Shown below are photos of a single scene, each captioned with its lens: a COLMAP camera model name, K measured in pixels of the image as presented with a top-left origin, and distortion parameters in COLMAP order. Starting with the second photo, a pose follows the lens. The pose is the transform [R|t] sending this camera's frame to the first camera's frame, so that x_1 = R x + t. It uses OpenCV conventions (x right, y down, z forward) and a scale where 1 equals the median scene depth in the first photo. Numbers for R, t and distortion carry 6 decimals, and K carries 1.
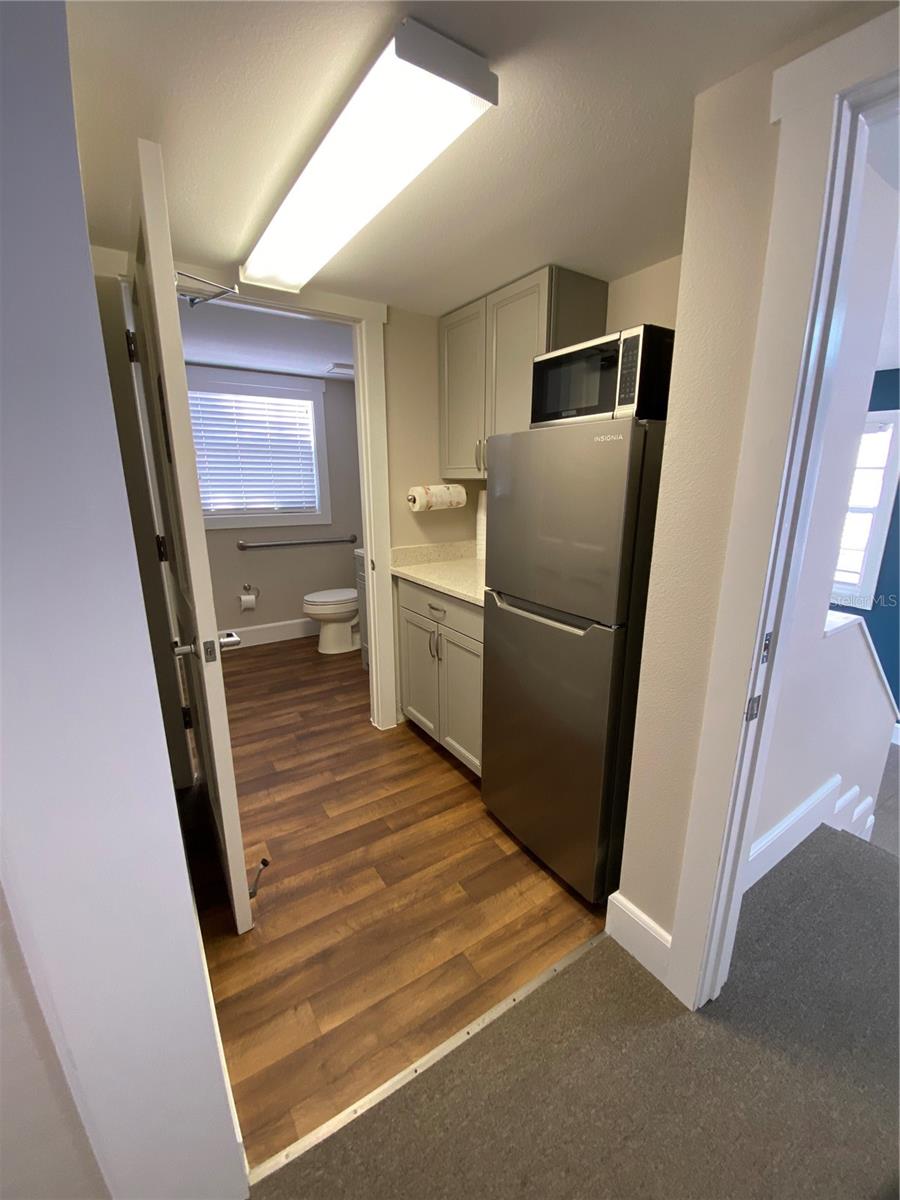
lens RADIAL K [[491.9, 0, 450.0], [0, 491.9, 600.0], [0, 0, 1]] dist [0.013679, -0.017006]
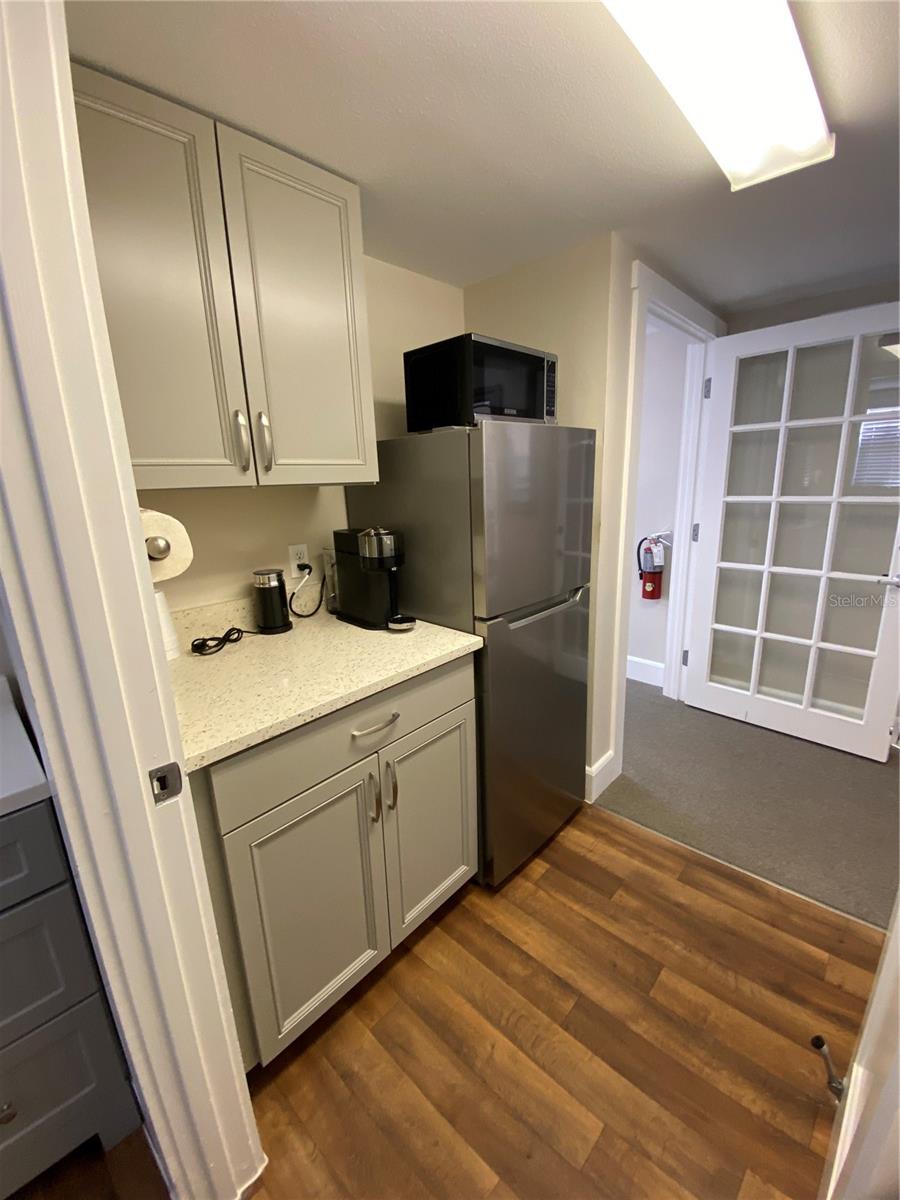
lens RADIAL K [[491.9, 0, 450.0], [0, 491.9, 600.0], [0, 0, 1]] dist [0.013679, -0.017006]
pose [[-0.240752, -0.225238, 0.944090, -0.636961], [0.275793, 0.916730, 0.289040, -0.296361], [-0.930579, 0.329960, -0.158585, 1.179809]]
